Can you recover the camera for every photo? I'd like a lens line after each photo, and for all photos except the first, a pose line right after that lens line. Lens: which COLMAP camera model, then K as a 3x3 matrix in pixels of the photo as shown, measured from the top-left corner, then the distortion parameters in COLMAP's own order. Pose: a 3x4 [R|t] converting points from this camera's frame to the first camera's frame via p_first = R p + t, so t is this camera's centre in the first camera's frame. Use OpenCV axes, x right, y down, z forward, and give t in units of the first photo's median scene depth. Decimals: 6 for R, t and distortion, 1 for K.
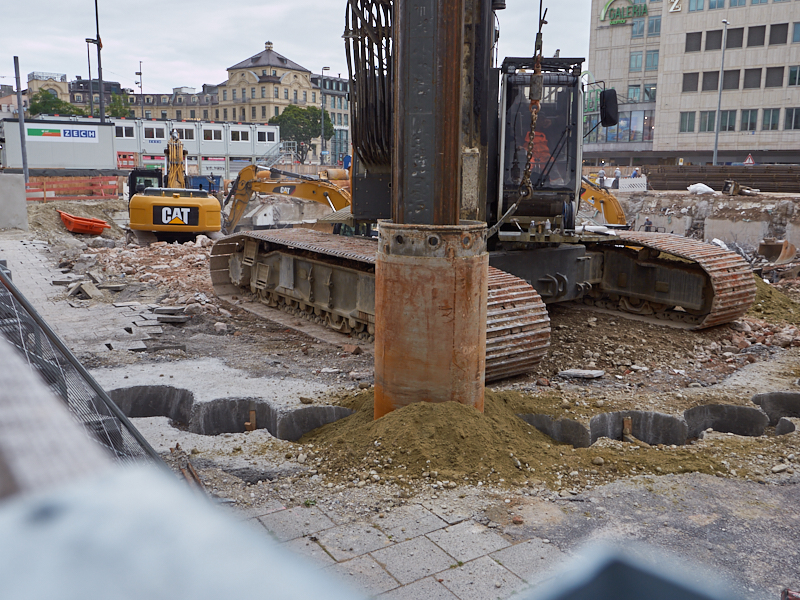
lens RADIAL K [[747.0, 0, 402.2], [0, 747.0, 302.6], [0, 0, 1]] dist [0.010575, 0.000000]
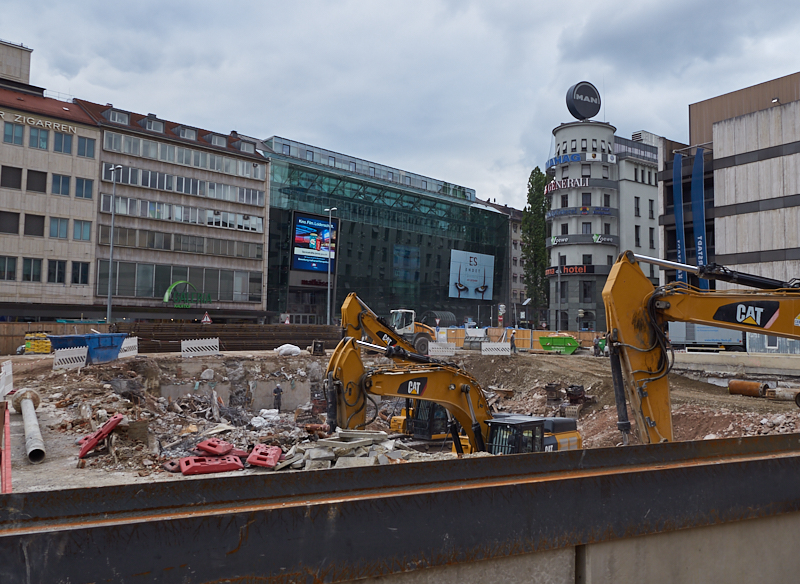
lens RADIAL K [[679.2, 0, 446.5], [0, 679.2, 285.0], [0, 0, 1]] dist [-0.013498, 0.014327]
pose [[0.091761, 0.058187, 0.994080, -0.333913], [0.164008, 0.983775, -0.072723, -0.103549], [-0.982182, 0.169710, 0.080729, 0.542800]]
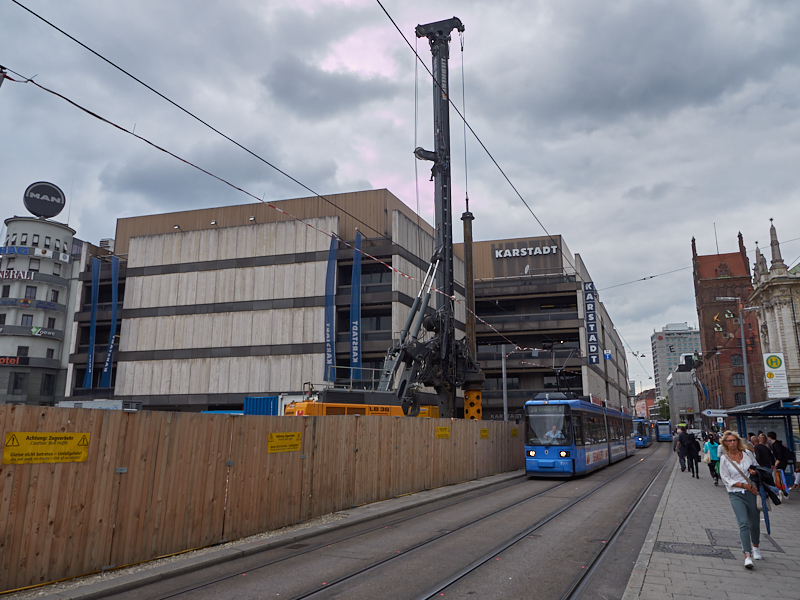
lens RADIAL K [[579.6, 0, 422.2], [0, 579.6, 306.9], [0, 0, 1]] dist [-0.004442, 0.000922]
pose [[-0.564807, 0.161282, 0.809309, -0.369811], [0.142741, 0.985027, -0.096683, -0.068816], [-0.812784, 0.060914, -0.579372, 0.391782]]
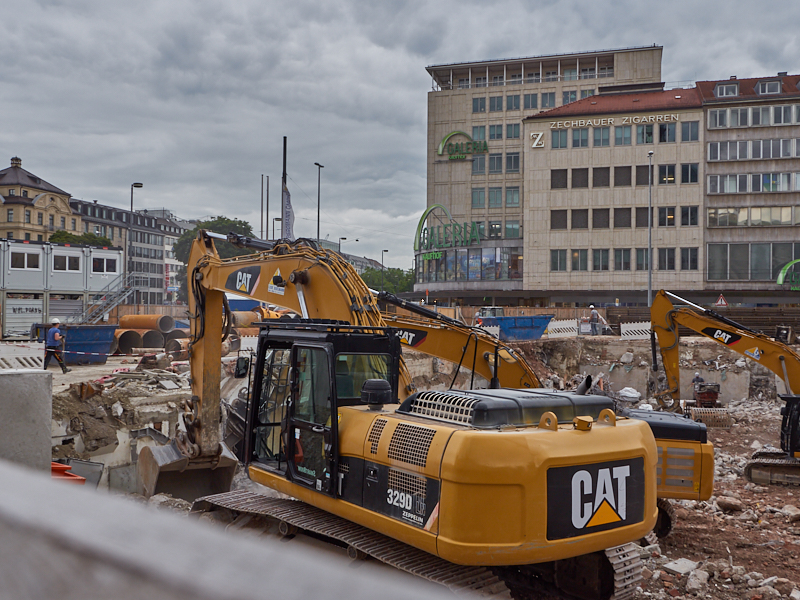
lens RADIAL K [[747.0, 0, 402.5], [0, 747.0, 303.8], [0, 0, 1]] dist [0.010575, 0.000000]
pose [[0.933715, -0.000252, 0.358018, -0.176830], [0.064579, 0.983716, -0.167728, -0.056543], [-0.352146, 0.179731, 0.918526, 0.284607]]
